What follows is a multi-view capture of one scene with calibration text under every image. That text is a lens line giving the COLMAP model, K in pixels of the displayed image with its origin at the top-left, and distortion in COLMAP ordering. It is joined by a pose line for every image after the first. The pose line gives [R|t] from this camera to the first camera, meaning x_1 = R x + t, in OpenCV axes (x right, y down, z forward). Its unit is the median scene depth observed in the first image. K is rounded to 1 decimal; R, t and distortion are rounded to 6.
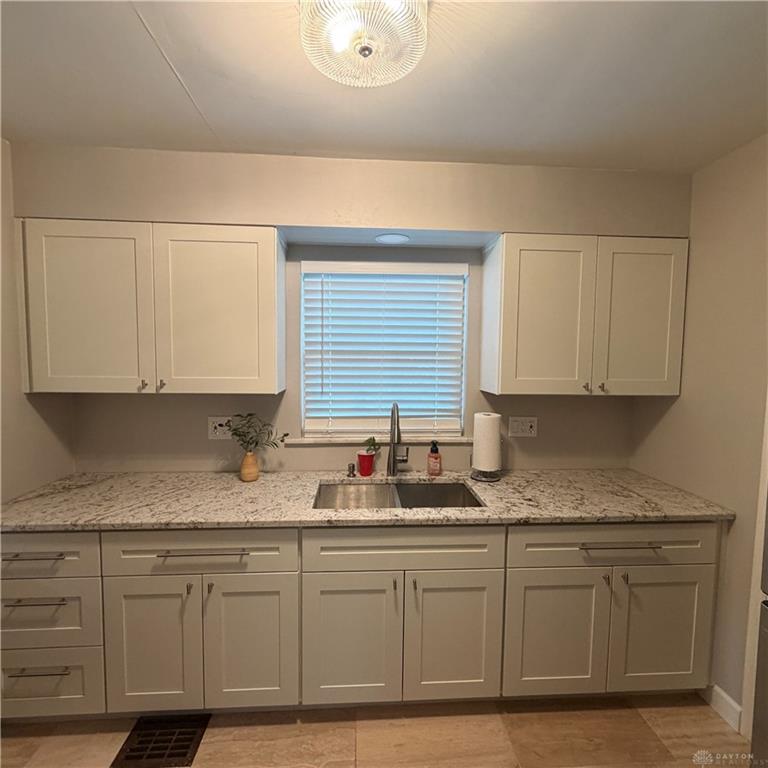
lens RADIAL K [[408.7, 0, 384.0], [0, 408.7, 384.0], [0, 0, 1]] dist [0.000375, 0.000423]
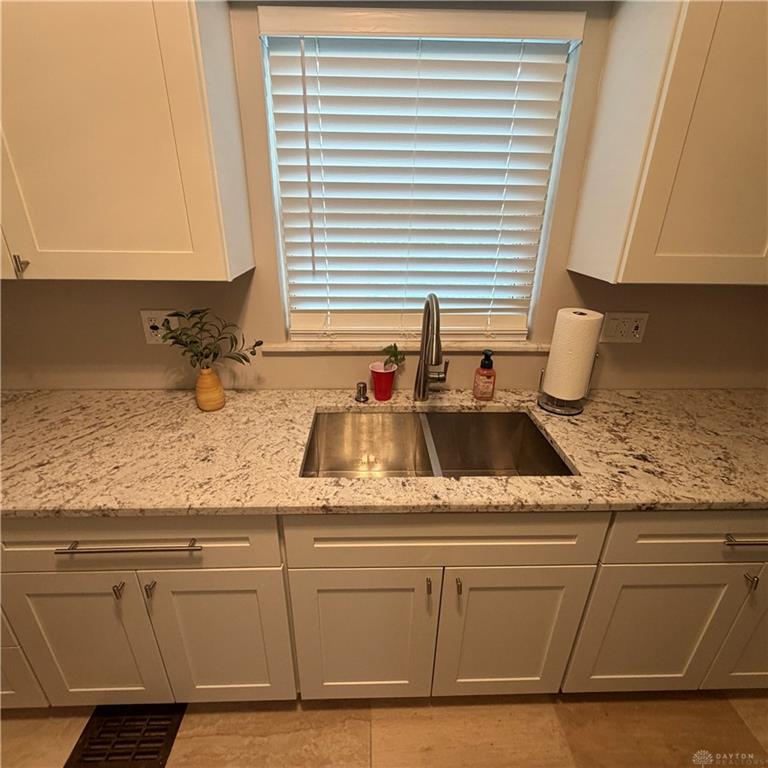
lens RADIAL K [[408.7, 0, 384.0], [0, 408.7, 384.0], [0, 0, 1]] dist [0.000375, 0.000423]
pose [[0.999556, 0.014723, -0.025912, -0.030198], [-0.005293, 0.943341, 0.331784, -0.032212], [0.029329, -0.331499, 0.943000, 0.435166]]
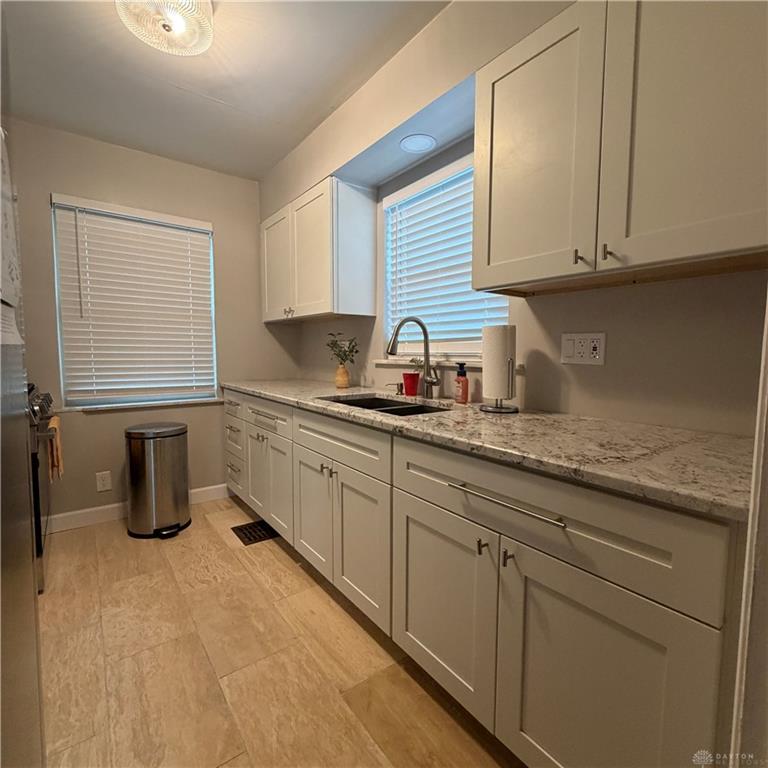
lens RADIAL K [[406.9, 0, 385.7], [0, 406.9, 383.3], [0, 0, 1]] dist [-0.000488, 0.000496]
pose [[0.547350, 0.058455, -0.834860, 0.904272], [-0.056763, 0.997854, 0.032653, 0.197513], [0.834977, 0.029516, 0.549493, 0.483411]]
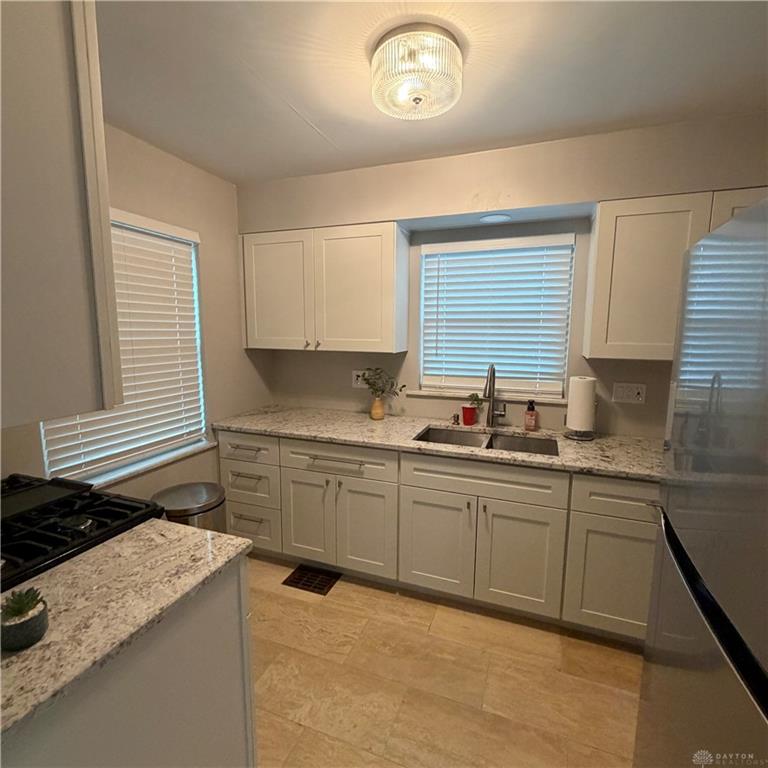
lens RADIAL K [[406.9, 0, 385.7], [0, 406.9, 383.3], [0, 0, 1]] dist [-0.000488, 0.000496]
pose [[0.910660, 0.051746, -0.409904, 0.258558], [-0.024840, 0.997188, 0.070698, 0.031392], [0.412410, -0.054200, 0.909385, -0.197355]]
